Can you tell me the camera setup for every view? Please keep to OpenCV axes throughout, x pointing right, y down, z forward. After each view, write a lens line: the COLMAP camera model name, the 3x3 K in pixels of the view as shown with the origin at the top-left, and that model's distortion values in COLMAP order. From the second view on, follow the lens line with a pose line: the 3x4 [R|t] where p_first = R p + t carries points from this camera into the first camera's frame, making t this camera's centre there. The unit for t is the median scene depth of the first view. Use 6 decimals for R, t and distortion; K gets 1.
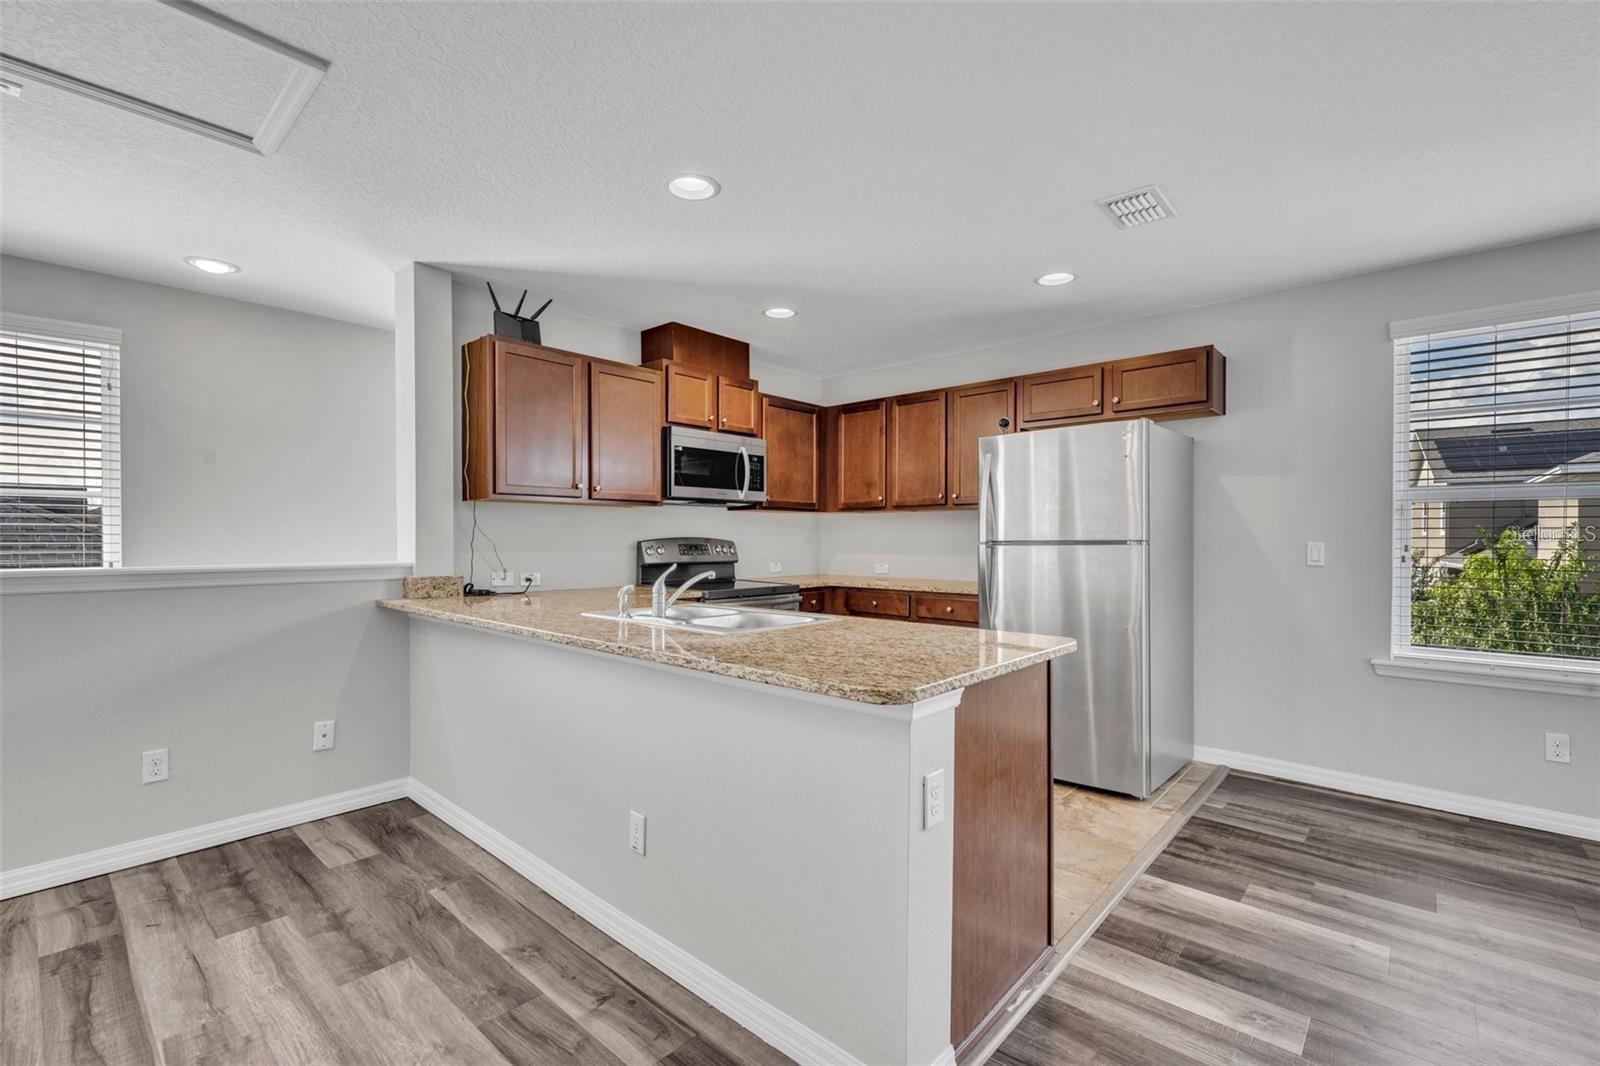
lens RADIAL K [[703.0, 0, 804.7], [0, 703.0, 545.0], [0, 0, 1]] dist [0.001083, -0.000099]
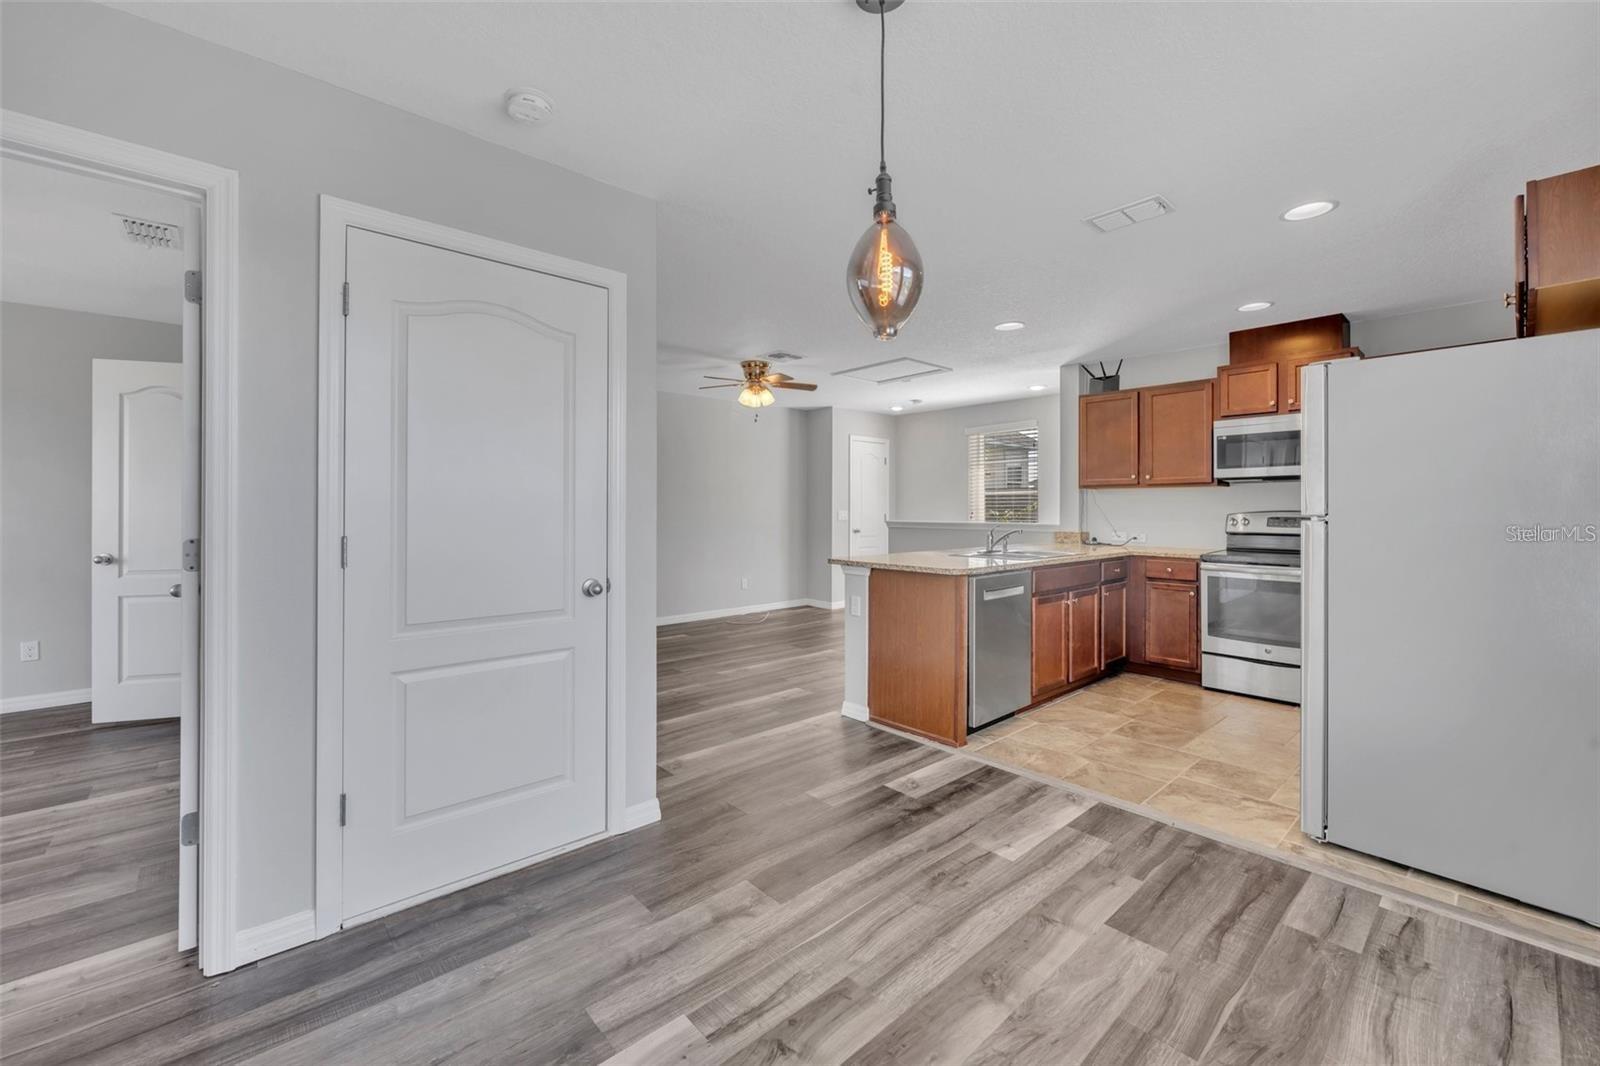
lens RADIAL K [[652.7, 0, 798.6], [0, 652.7, 506.2], [0, 0, 1]] dist [0.000790, 0.000059]
pose [[-0.115266, -0.005825, -0.993318, 1.277371], [-0.011416, 0.999925, -0.004539, -0.006952], [0.993269, 0.010816, -0.115324, 0.498484]]
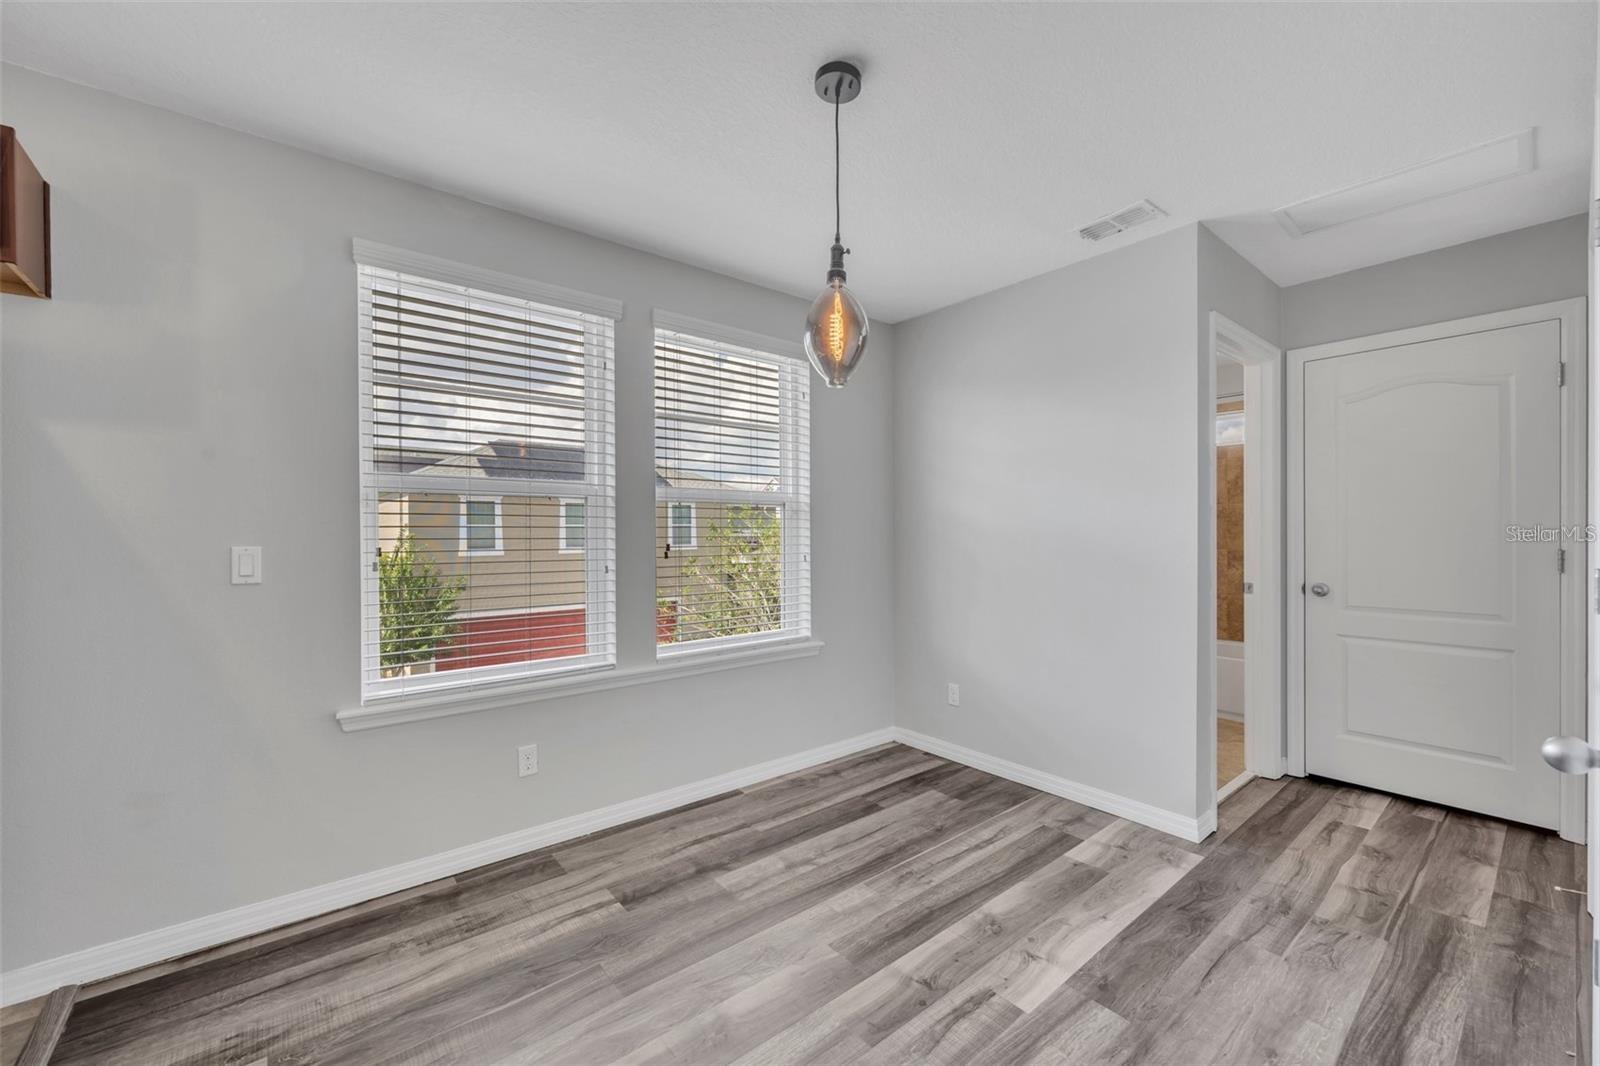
lens RADIAL K [[637.1, 0, 802.6], [0, 637.1, 534.6], [0, 0, 1]] dist [-0.000629, -0.000146]
pose [[0.158194, -0.013221, 0.987320, 0.262723], [0.012069, 0.999862, 0.011456, -0.016660], [-0.987334, 0.010104, 0.158332, 0.450672]]
